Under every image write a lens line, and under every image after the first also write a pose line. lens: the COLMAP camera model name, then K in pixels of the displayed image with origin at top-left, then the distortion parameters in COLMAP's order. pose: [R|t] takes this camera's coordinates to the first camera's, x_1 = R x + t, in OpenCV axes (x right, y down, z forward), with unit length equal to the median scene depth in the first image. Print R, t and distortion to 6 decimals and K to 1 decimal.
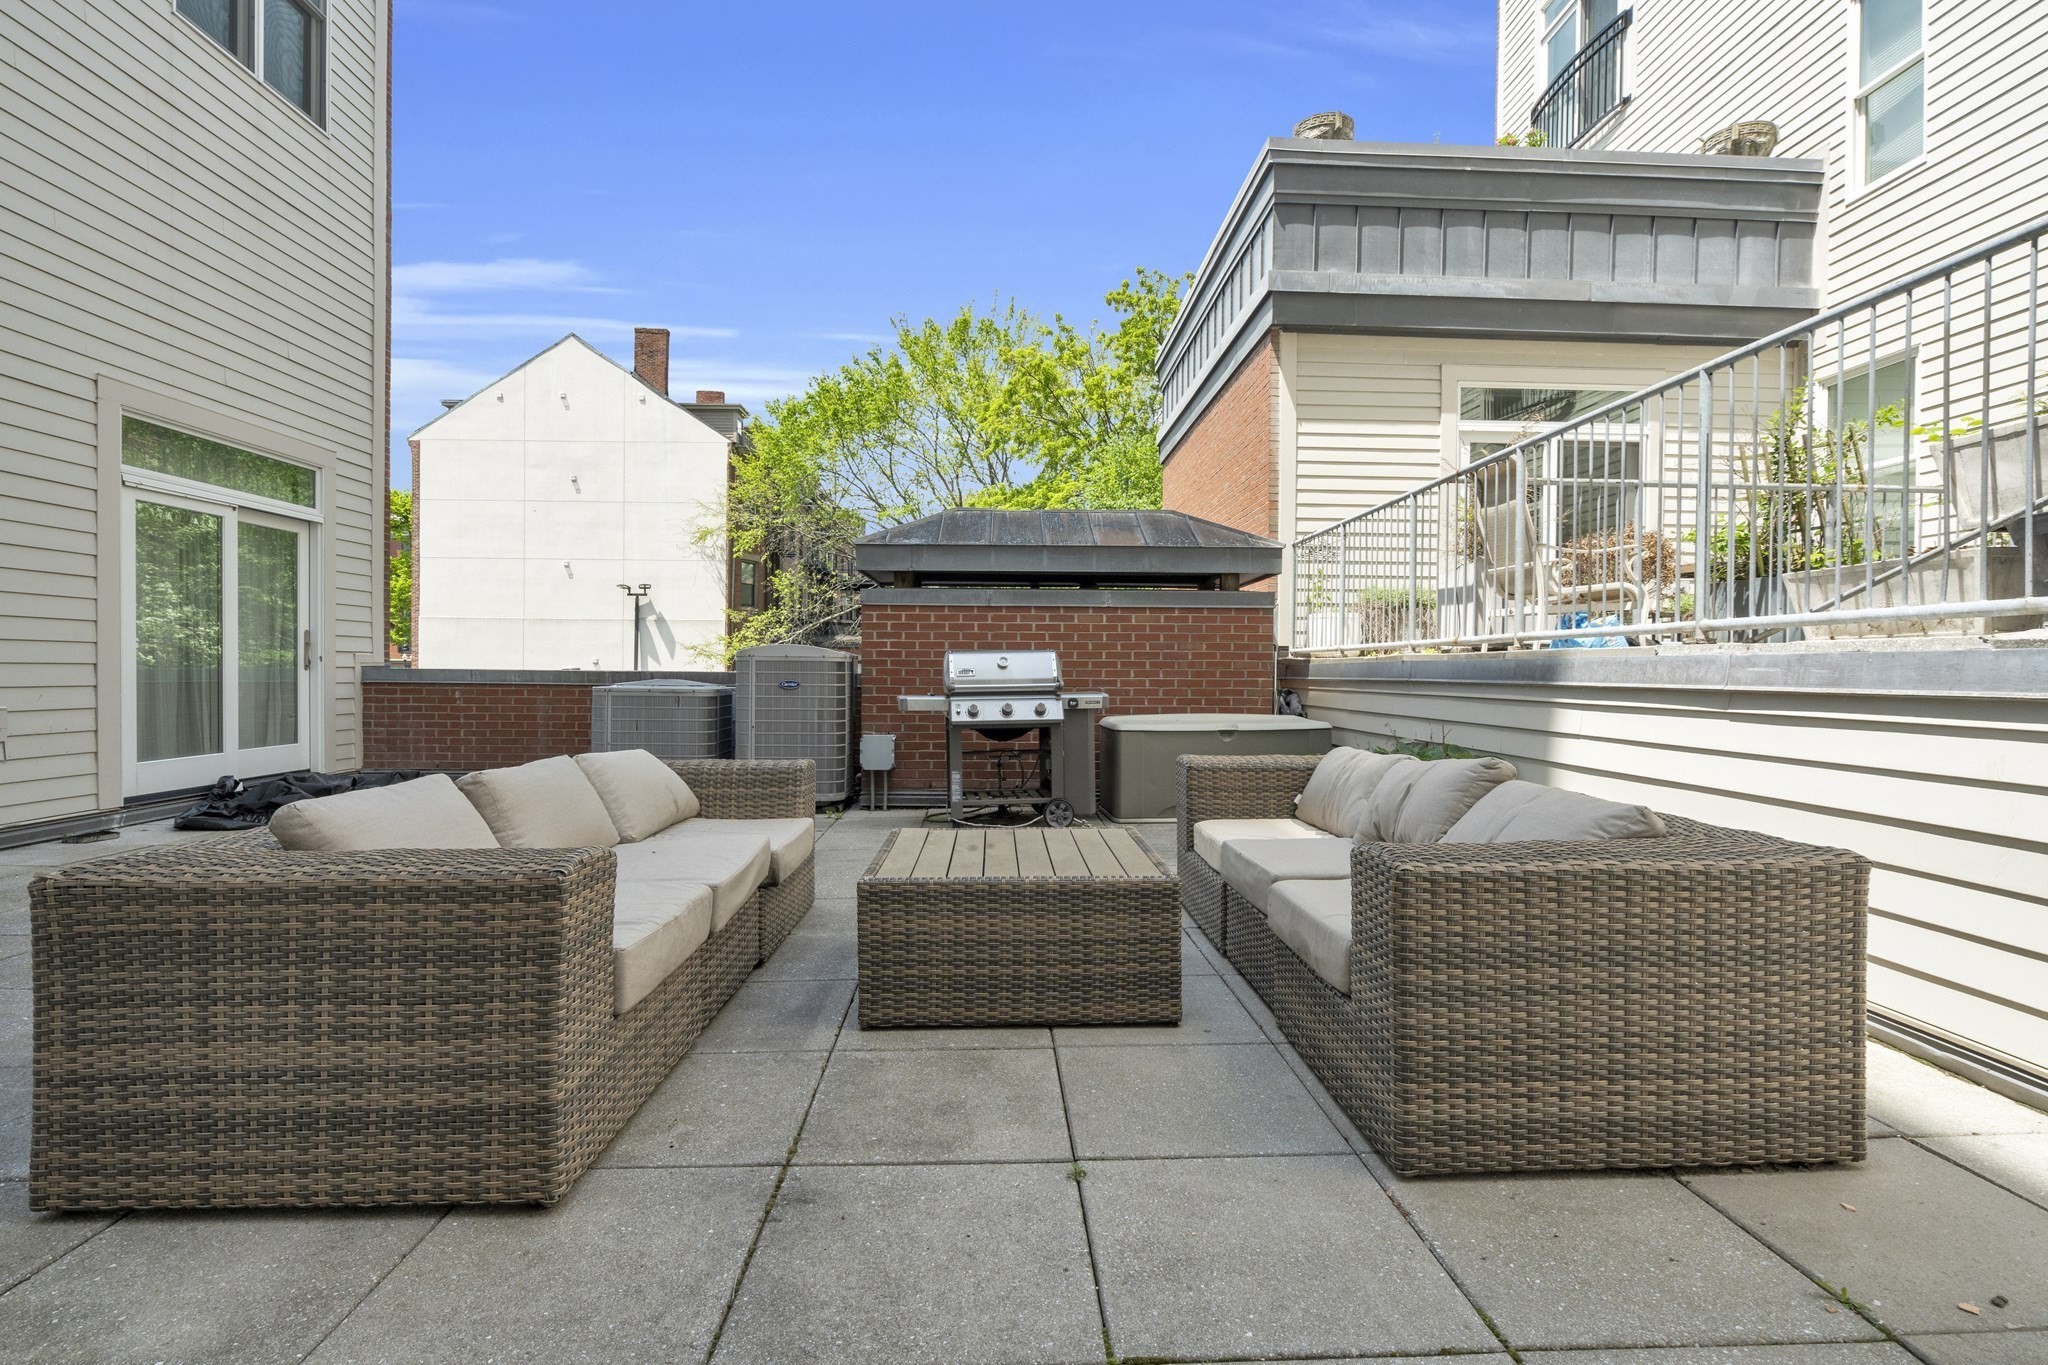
lens RADIAL K [[968.6, 0, 1026.4], [0, 968.6, 676.4], [0, 0, 1]] dist [0.001107, 0.000174]
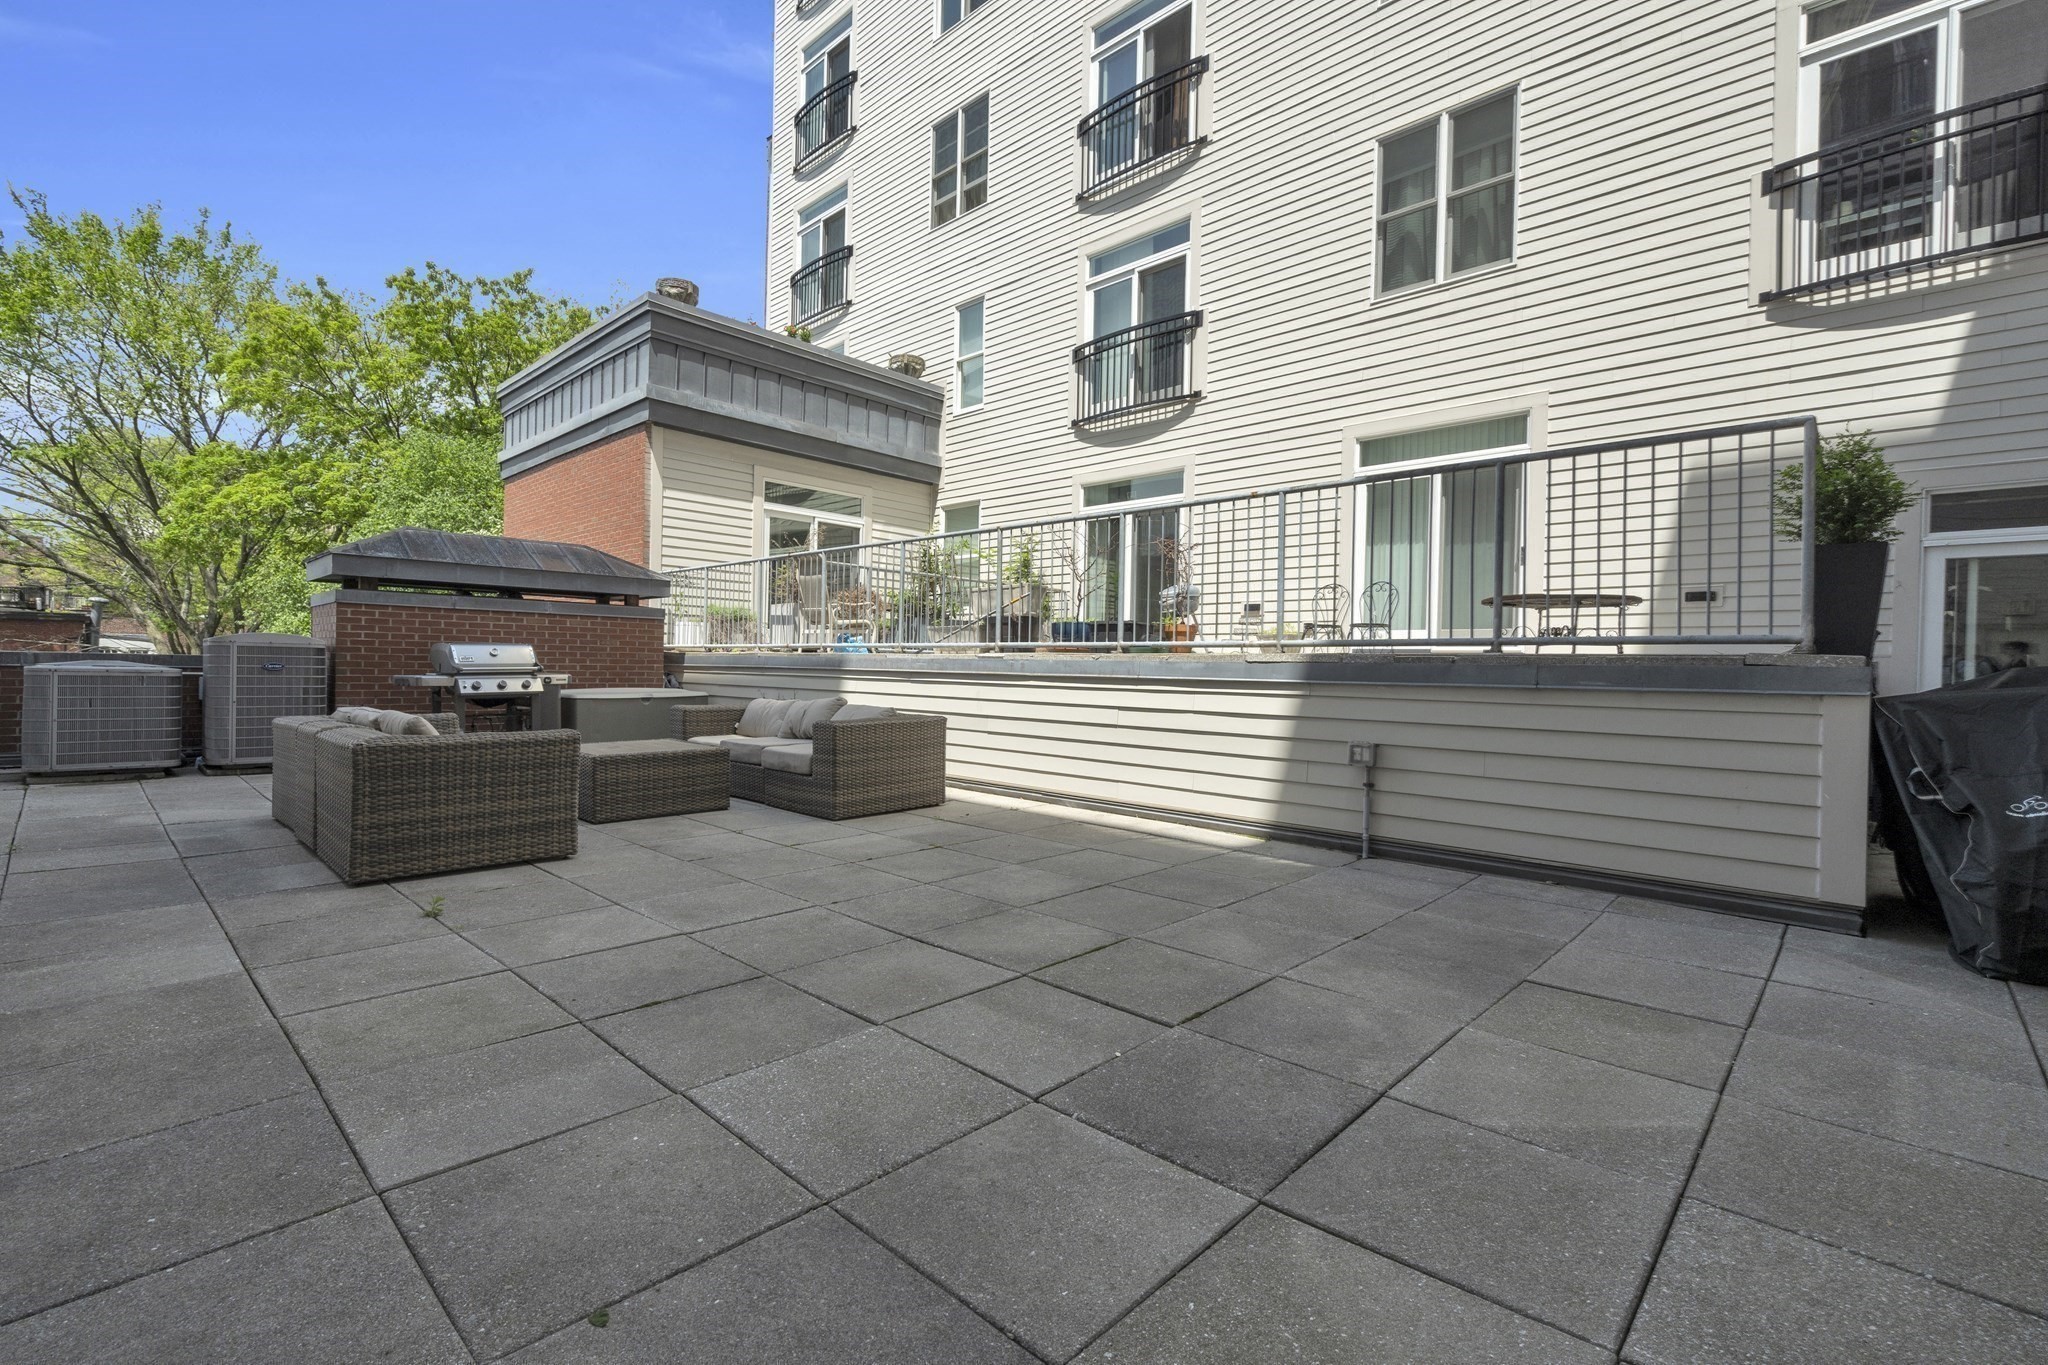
lens RADIAL K [[907.3, 0, 1021.5], [0, 907.3, 677.9], [0, 0, 1]] dist [-0.010483, 0.001945]
pose [[0.715996, -0.000042, 0.698104, -0.314035], [-0.010833, 0.999879, 0.011170, 0.000150], [-0.698020, -0.015560, 0.715909, -0.392526]]
